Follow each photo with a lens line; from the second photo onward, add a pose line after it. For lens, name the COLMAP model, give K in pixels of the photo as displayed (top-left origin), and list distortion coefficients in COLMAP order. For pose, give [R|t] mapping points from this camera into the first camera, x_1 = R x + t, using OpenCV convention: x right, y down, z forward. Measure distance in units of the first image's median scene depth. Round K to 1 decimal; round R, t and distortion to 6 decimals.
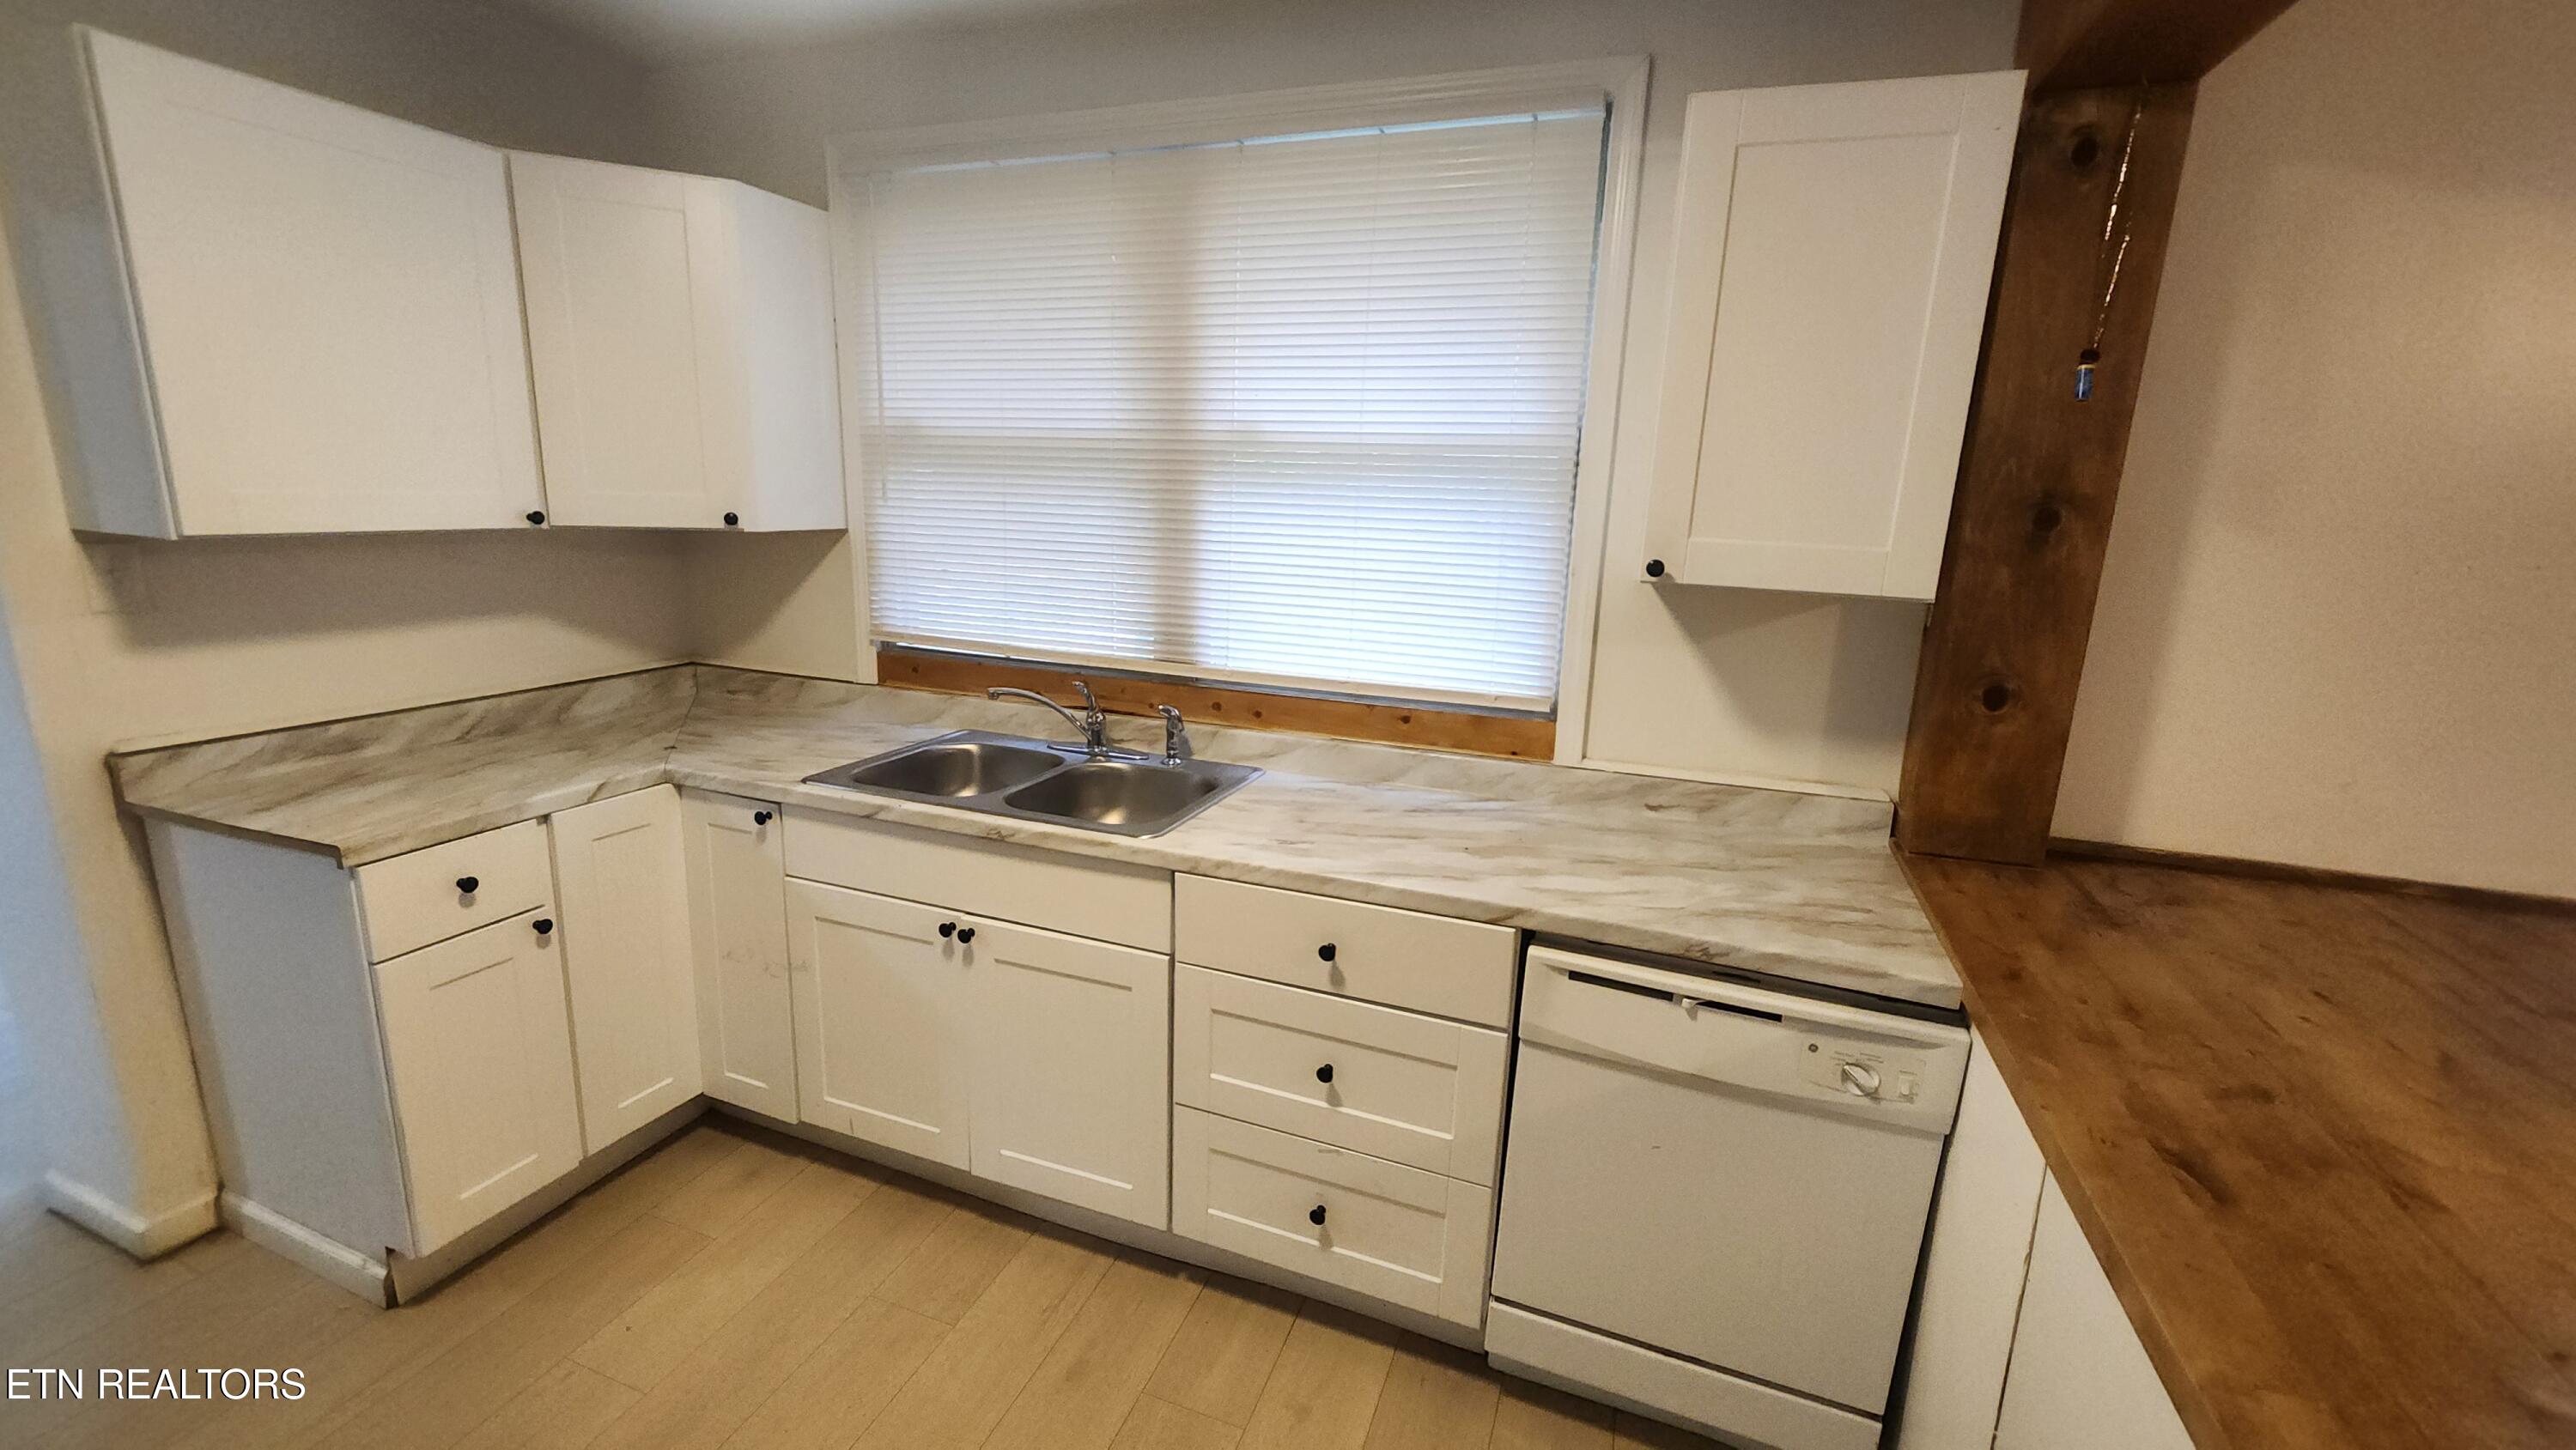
lens RADIAL K [[1056.2, 0, 1300.3], [0, 1056.2, 723.4], [0, 0, 1]] dist [-0.003377, -0.000563]
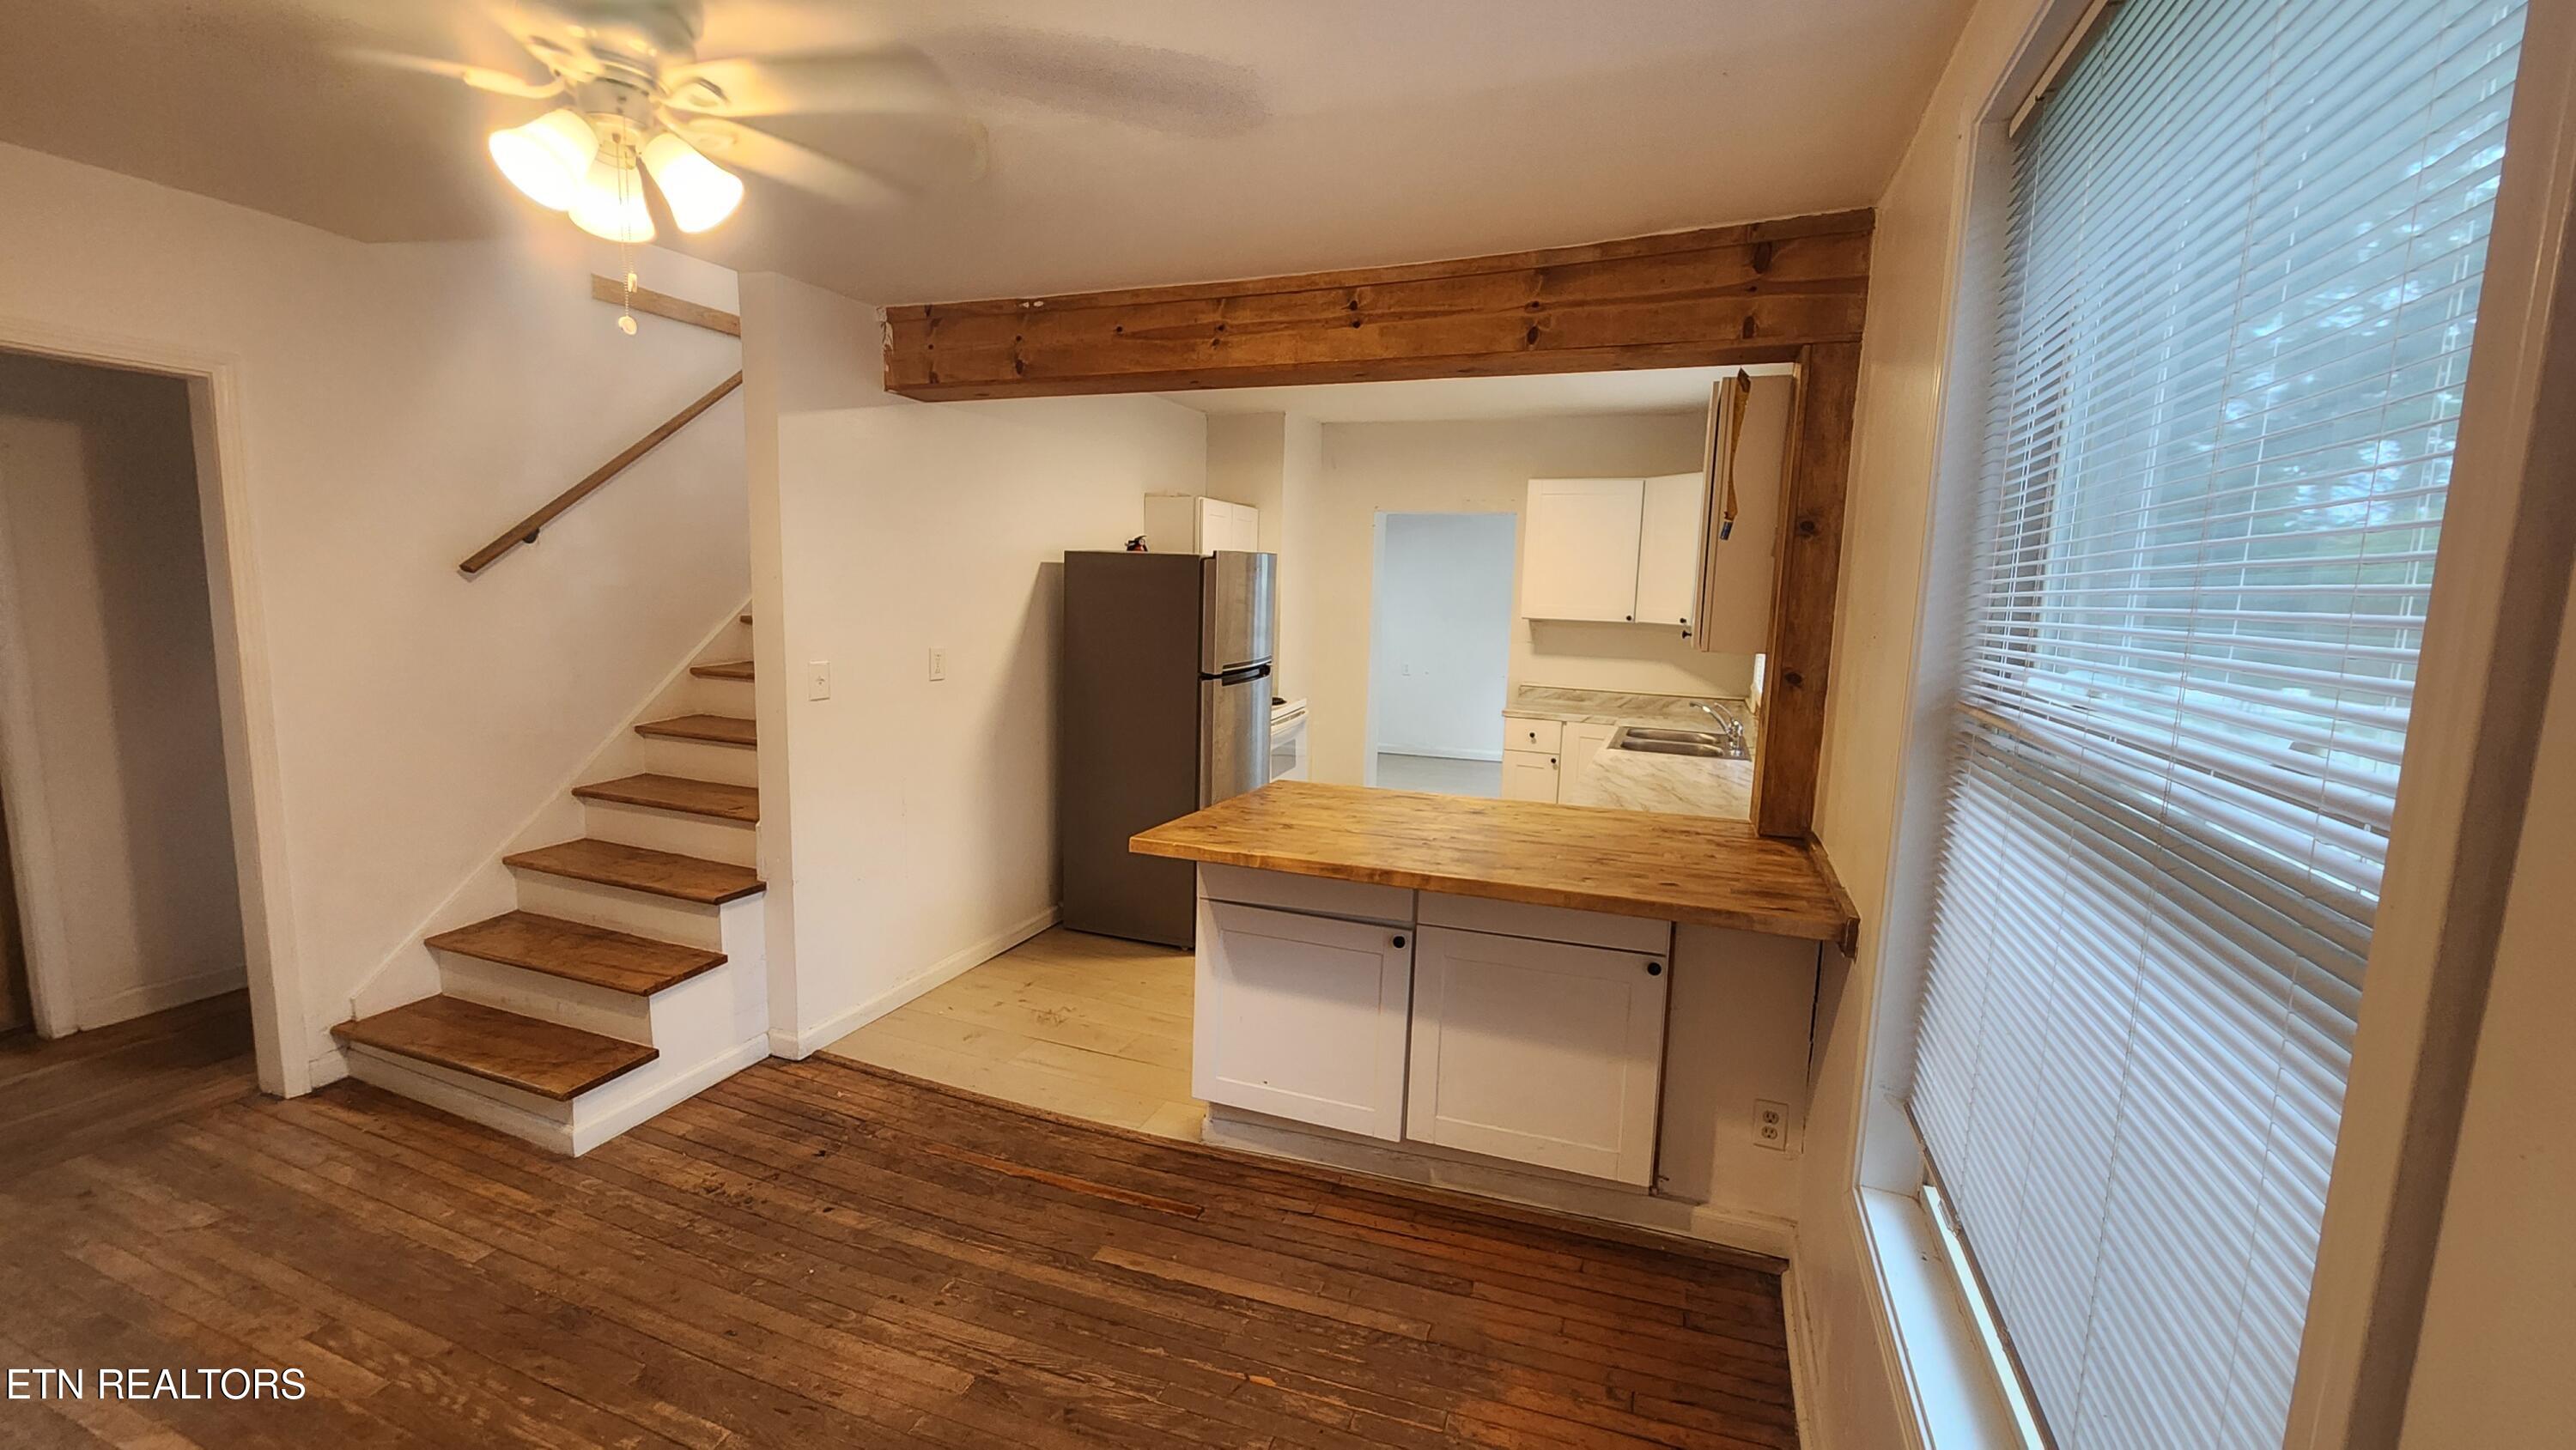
lens RADIAL K [[1056.2, 0, 1300.3], [0, 1056.2, 723.4], [0, 0, 1]] dist [-0.003377, -0.000563]
pose [[-0.002279, 0.097981, -0.995186, 1.772902], [-0.248560, 0.963900, 0.095470, 0.002147], [0.968614, 0.247581, 0.022158, 0.236633]]
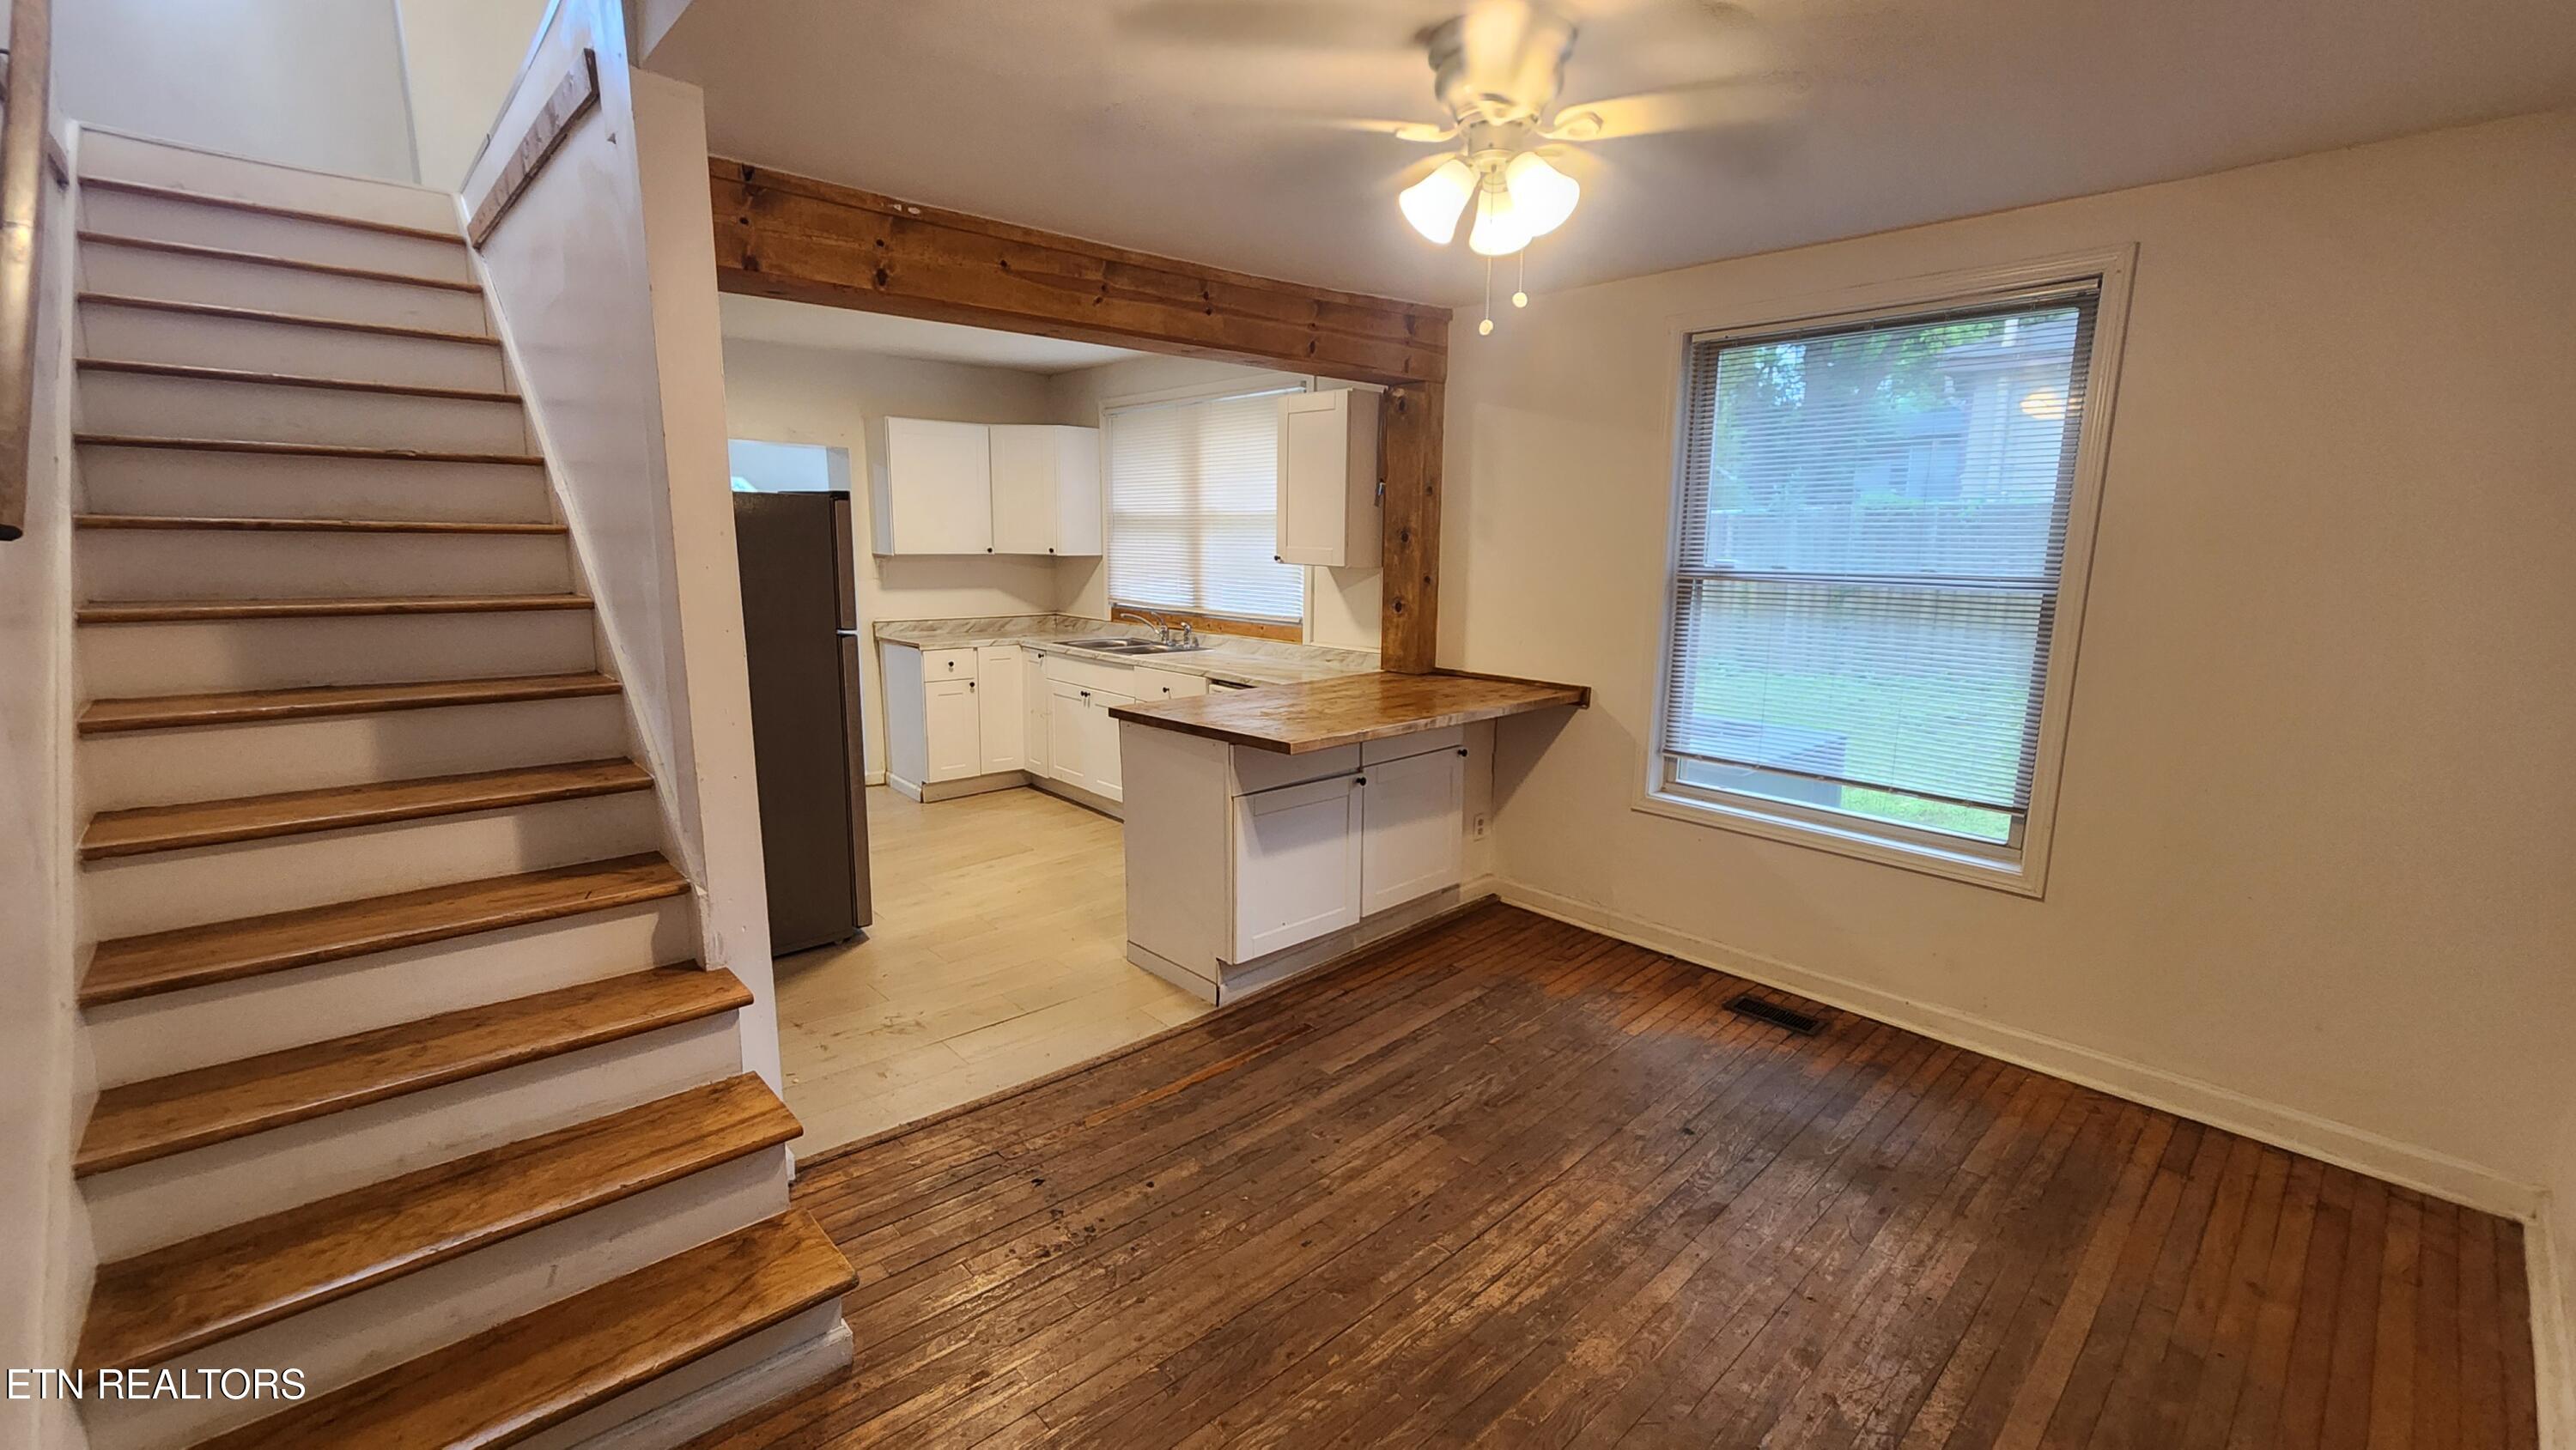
lens RADIAL K [[1056.2, 0, 1300.3], [0, 1056.2, 723.4], [0, 0, 1]] dist [-0.003377, -0.000563]
pose [[0.893686, 0.055758, -0.445215, 1.284427], [-0.079994, 0.996152, -0.035815, 0.296733], [0.441505, 0.067622, 0.894707, -1.114166]]
